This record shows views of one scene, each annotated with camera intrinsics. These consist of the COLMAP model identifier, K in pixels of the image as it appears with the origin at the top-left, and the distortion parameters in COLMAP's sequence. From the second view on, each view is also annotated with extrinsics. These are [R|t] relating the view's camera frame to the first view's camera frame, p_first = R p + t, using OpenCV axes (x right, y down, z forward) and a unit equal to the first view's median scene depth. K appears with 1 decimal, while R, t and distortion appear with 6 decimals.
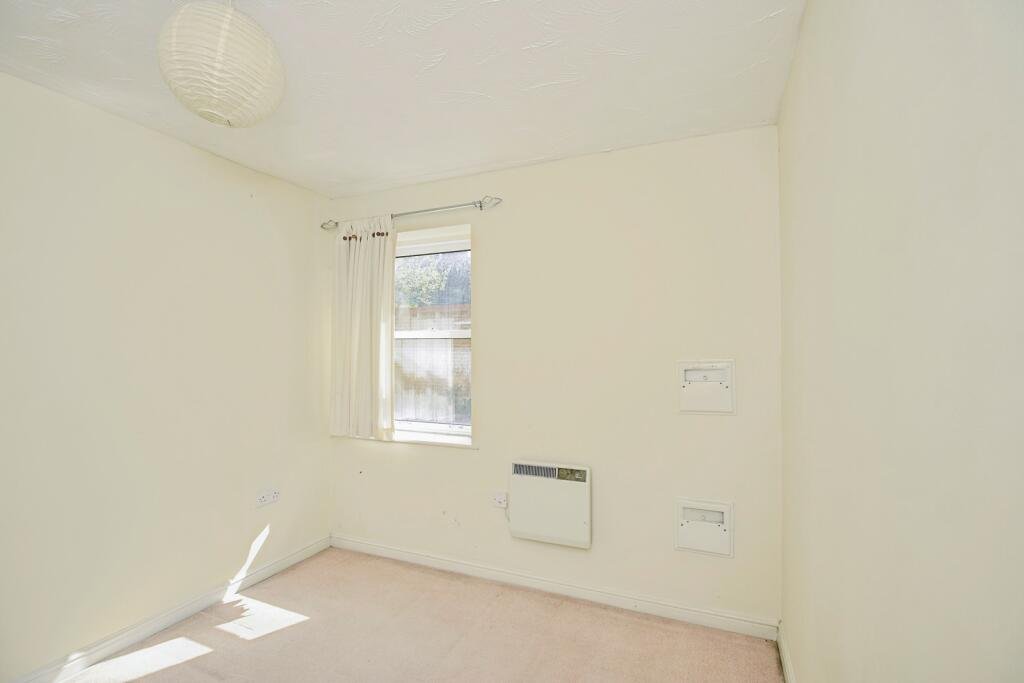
lens RADIAL K [[466.2, 0, 512.9], [0, 466.2, 341.8], [0, 0, 1]] dist [-0.010761, 0.000032]
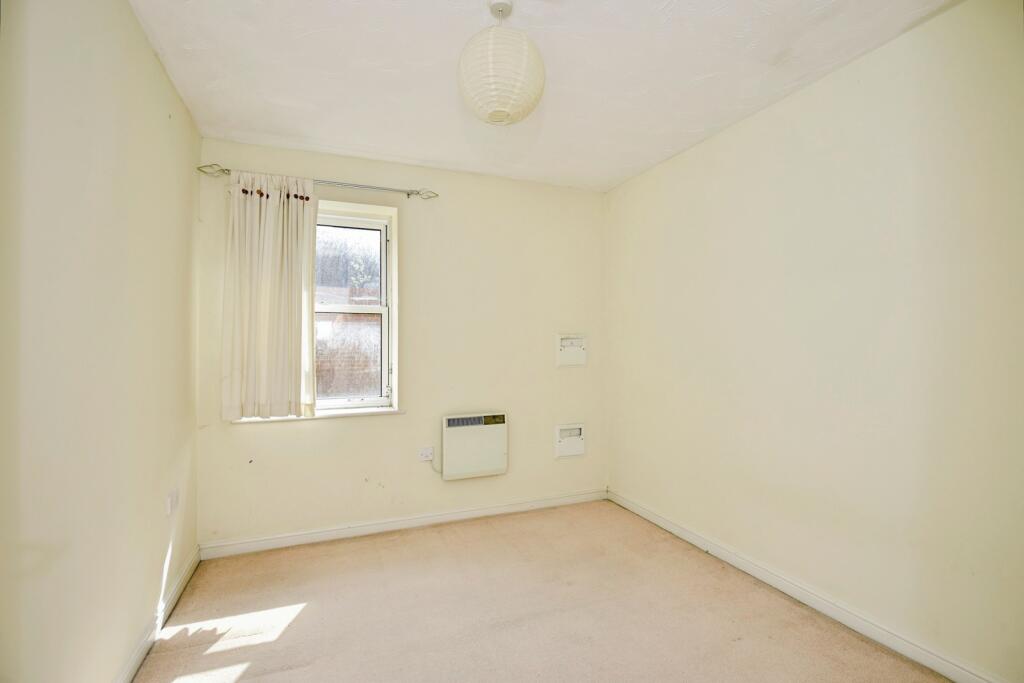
lens RADIAL K [[466.2, 0, 515.7], [0, 466.2, 334.0], [0, 0, 1]] dist [-0.010761, 0.000032]
pose [[0.697787, 0.012942, 0.716188, -0.753245], [-0.009682, 0.999916, -0.008636, 0.054881], [-0.716239, -0.000908, 0.697854, 0.045728]]
